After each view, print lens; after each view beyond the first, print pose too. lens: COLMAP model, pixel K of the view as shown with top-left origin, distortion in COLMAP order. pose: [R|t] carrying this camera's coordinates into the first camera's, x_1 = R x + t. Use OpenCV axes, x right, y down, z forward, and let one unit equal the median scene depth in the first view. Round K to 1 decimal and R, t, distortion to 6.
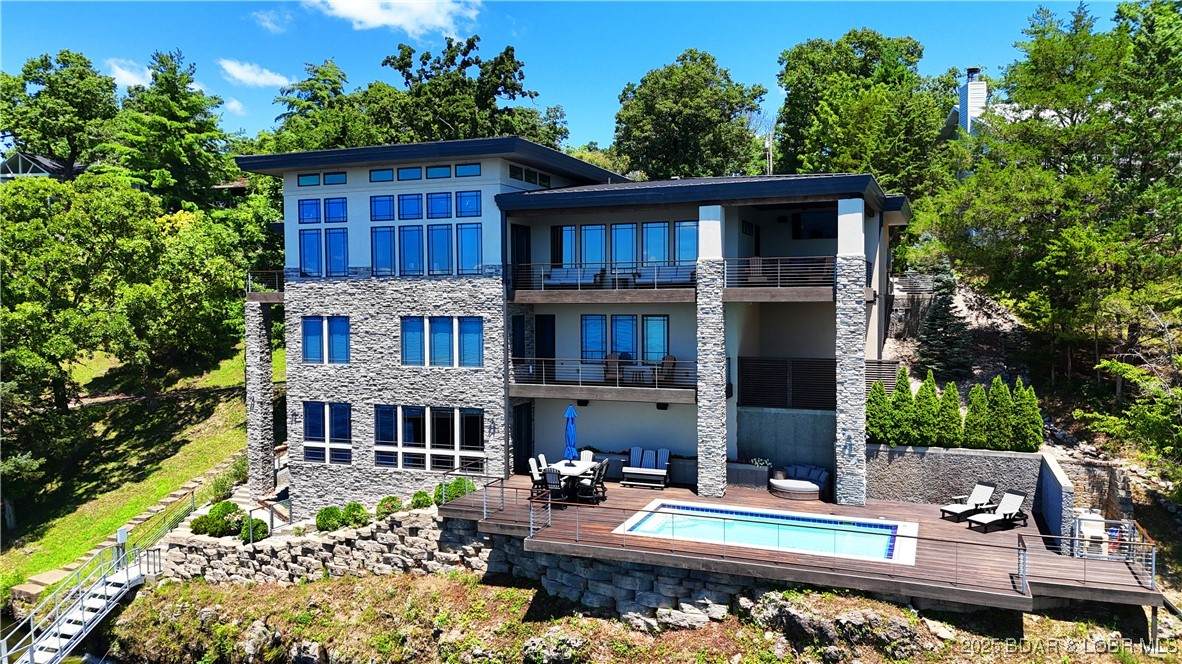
lens RADIAL K [[825.4, 0, 591.0], [0, 825.4, 332.0], [0, 0, 1]] dist [-0.001498, -0.002747]
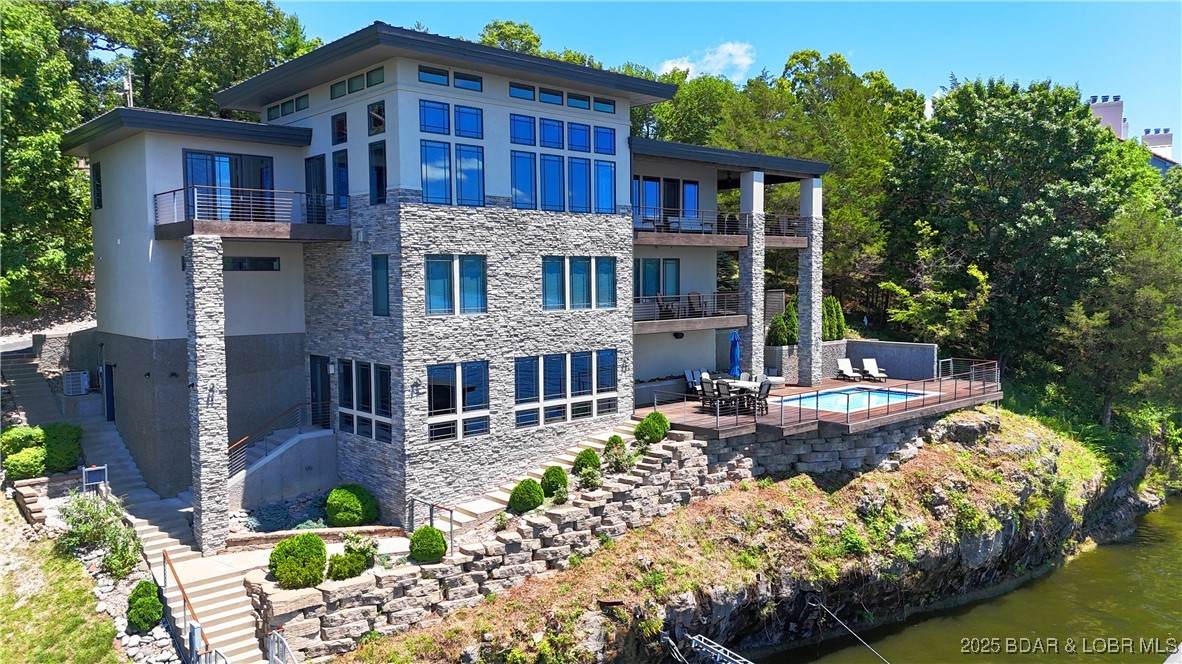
lens RADIAL K [[880.3, 0, 591.0], [0, 880.3, 332.0], [0, 0, 1]] dist [0.054600, -0.002851]
pose [[0.460746, -0.059177, 0.885557, -1.055743], [0.033178, 0.998226, 0.049444, 0.018036], [-0.886912, 0.006600, 0.461892, 0.511867]]
